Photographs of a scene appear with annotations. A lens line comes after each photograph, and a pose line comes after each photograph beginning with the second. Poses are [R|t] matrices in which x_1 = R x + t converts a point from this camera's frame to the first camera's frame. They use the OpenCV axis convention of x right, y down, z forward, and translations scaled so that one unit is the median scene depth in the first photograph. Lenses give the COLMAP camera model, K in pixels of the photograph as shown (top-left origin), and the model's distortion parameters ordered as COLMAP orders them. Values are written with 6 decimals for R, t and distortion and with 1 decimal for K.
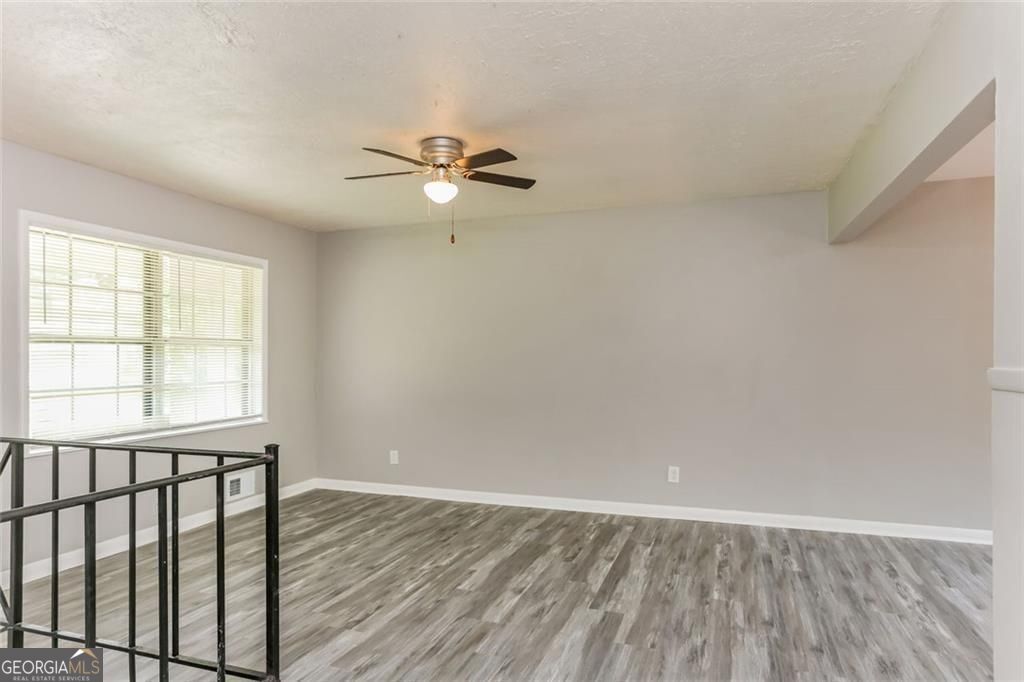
lens RADIAL K [[608.6, 0, 505.5], [0, 608.6, 355.0], [0, 0, 1]] dist [-0.008783, 0.000439]
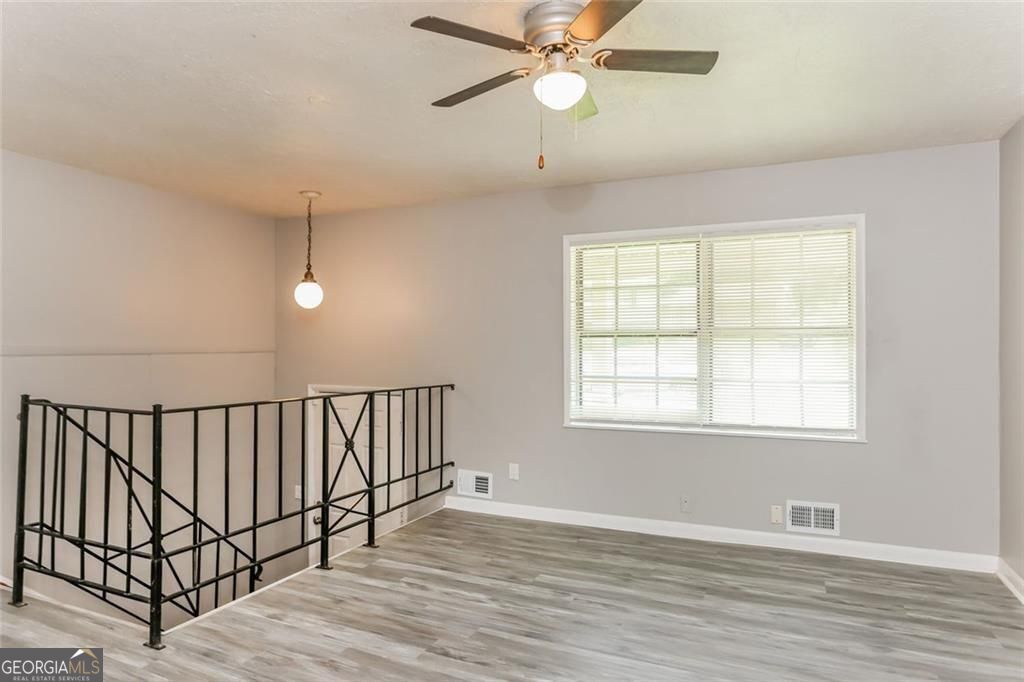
lens RADIAL K [[611.8, 0, 506.8], [0, 611.8, 346.2], [0, 0, 1]] dist [-0.027902, 0.000414]
pose [[-0.078683, -0.002019, -0.996898, 0.540075], [-0.000380, 0.999998, -0.001995, 0.000095], [0.996900, 0.000221, -0.078683, 1.011185]]
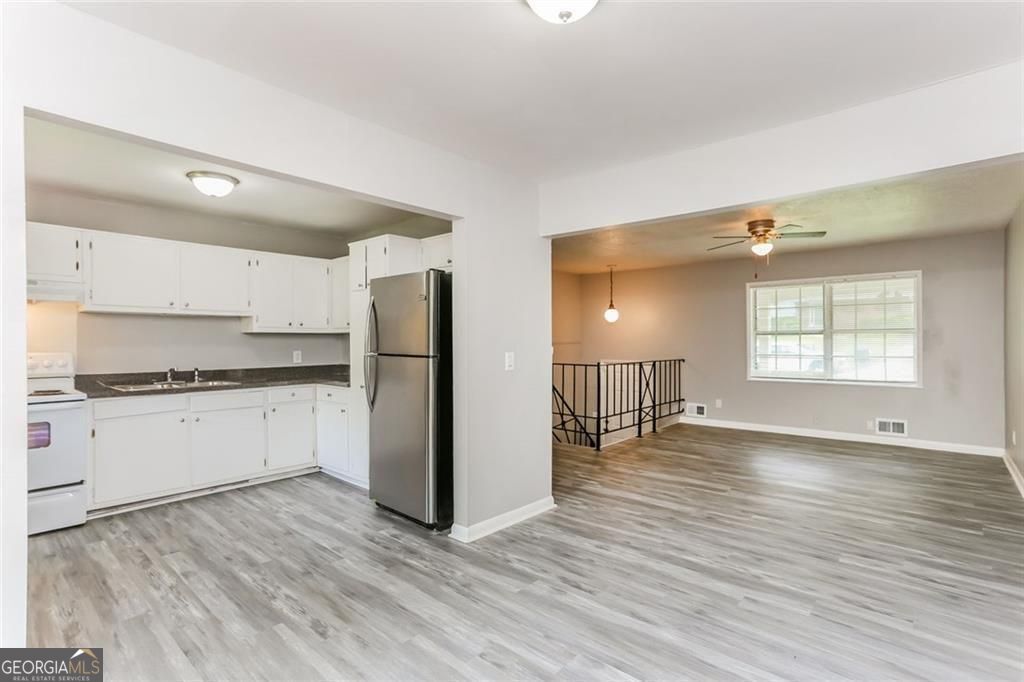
lens RADIAL K [[490.3, 0, 523.1], [0, 490.3, 341.4], [0, 0, 1]] dist [0.002246, 0.000805]
pose [[-0.342392, 0.004957, -0.939544, 1.510547], [0.006910, 0.999972, 0.002757, -0.007118], [0.939532, -0.005548, -0.342417, 0.847203]]
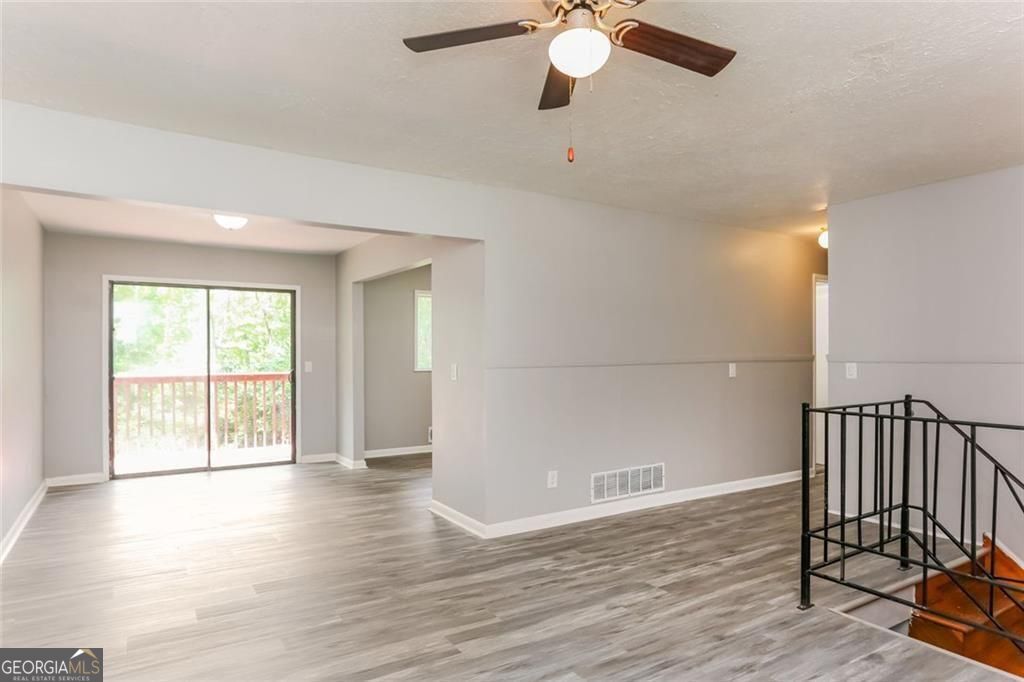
lens RADIAL K [[608.6, 0, 505.5], [0, 608.6, 355.0], [0, 0, 1]] dist [-0.008783, 0.000439]
pose [[-0.793060, 0.005980, 0.609114, -0.392607], [0.004798, 0.999982, -0.003571, 0.005078], [-0.609124, 0.000090, -0.793075, 1.499261]]
